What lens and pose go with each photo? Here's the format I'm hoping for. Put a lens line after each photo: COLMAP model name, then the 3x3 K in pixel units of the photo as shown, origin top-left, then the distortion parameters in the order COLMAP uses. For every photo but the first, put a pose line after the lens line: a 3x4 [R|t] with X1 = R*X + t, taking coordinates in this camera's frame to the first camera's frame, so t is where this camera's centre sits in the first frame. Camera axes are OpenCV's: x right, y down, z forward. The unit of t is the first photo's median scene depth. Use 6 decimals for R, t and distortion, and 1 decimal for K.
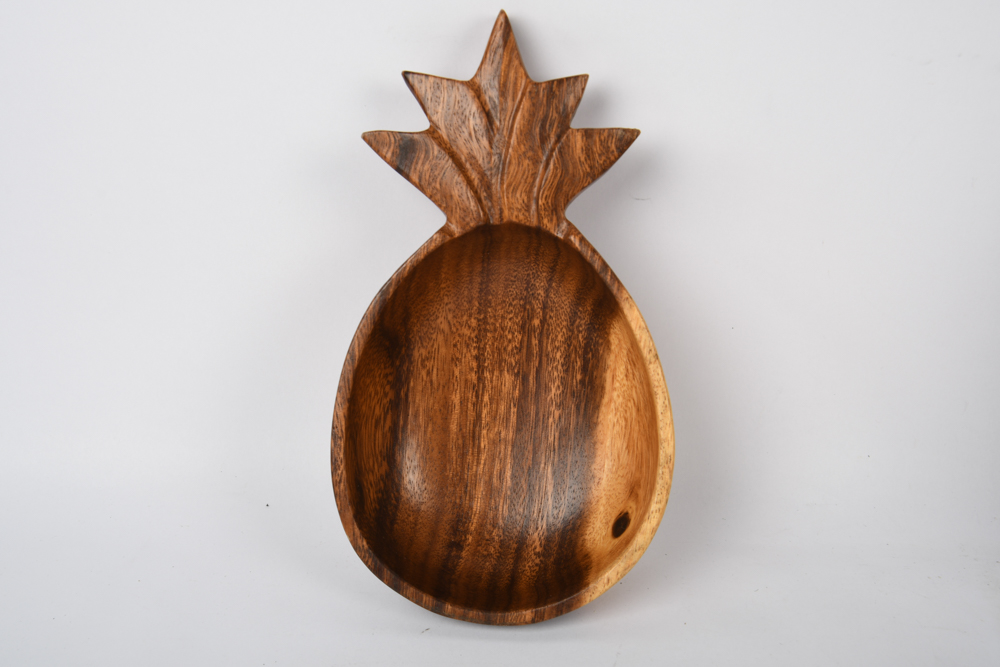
lens RADIAL K [[1450.2, 0, 500.0], [0, 1450.2, 333.5], [0, 0, 1]] dist [0.020041, 0.010183]
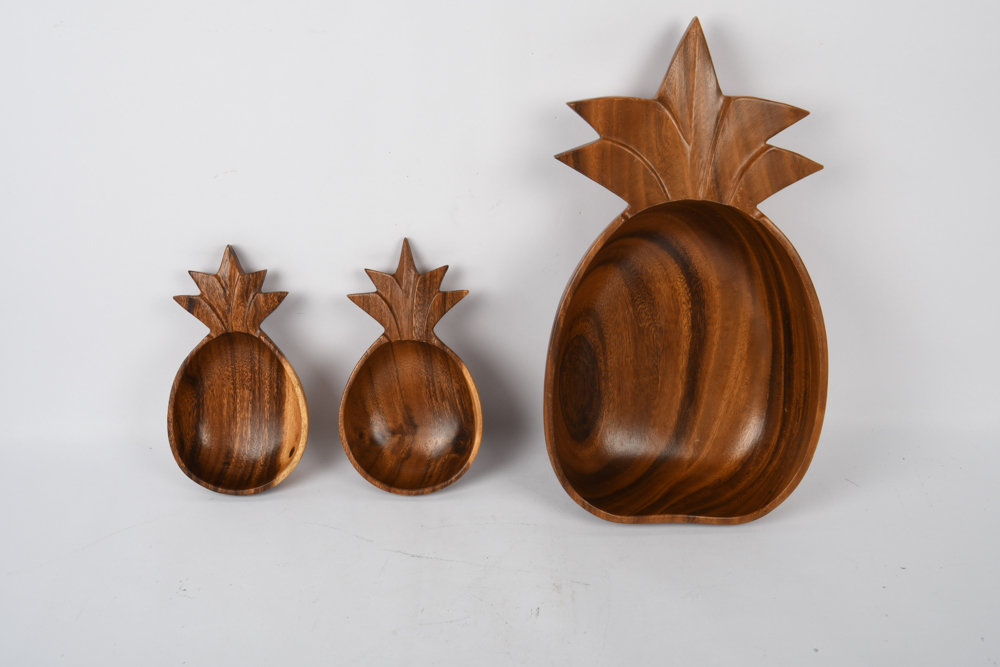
lens RADIAL K [[1160.3, 0, 500.0], [0, 1160.3, 333.5], [0, 0, 1]] dist [0.021095, 0.013152]
pose [[0.998098, -0.039174, 0.047604, 0.336881], [0.036580, 0.997861, 0.054180, -0.153954], [-0.049625, -0.052335, 0.997396, -0.915472]]
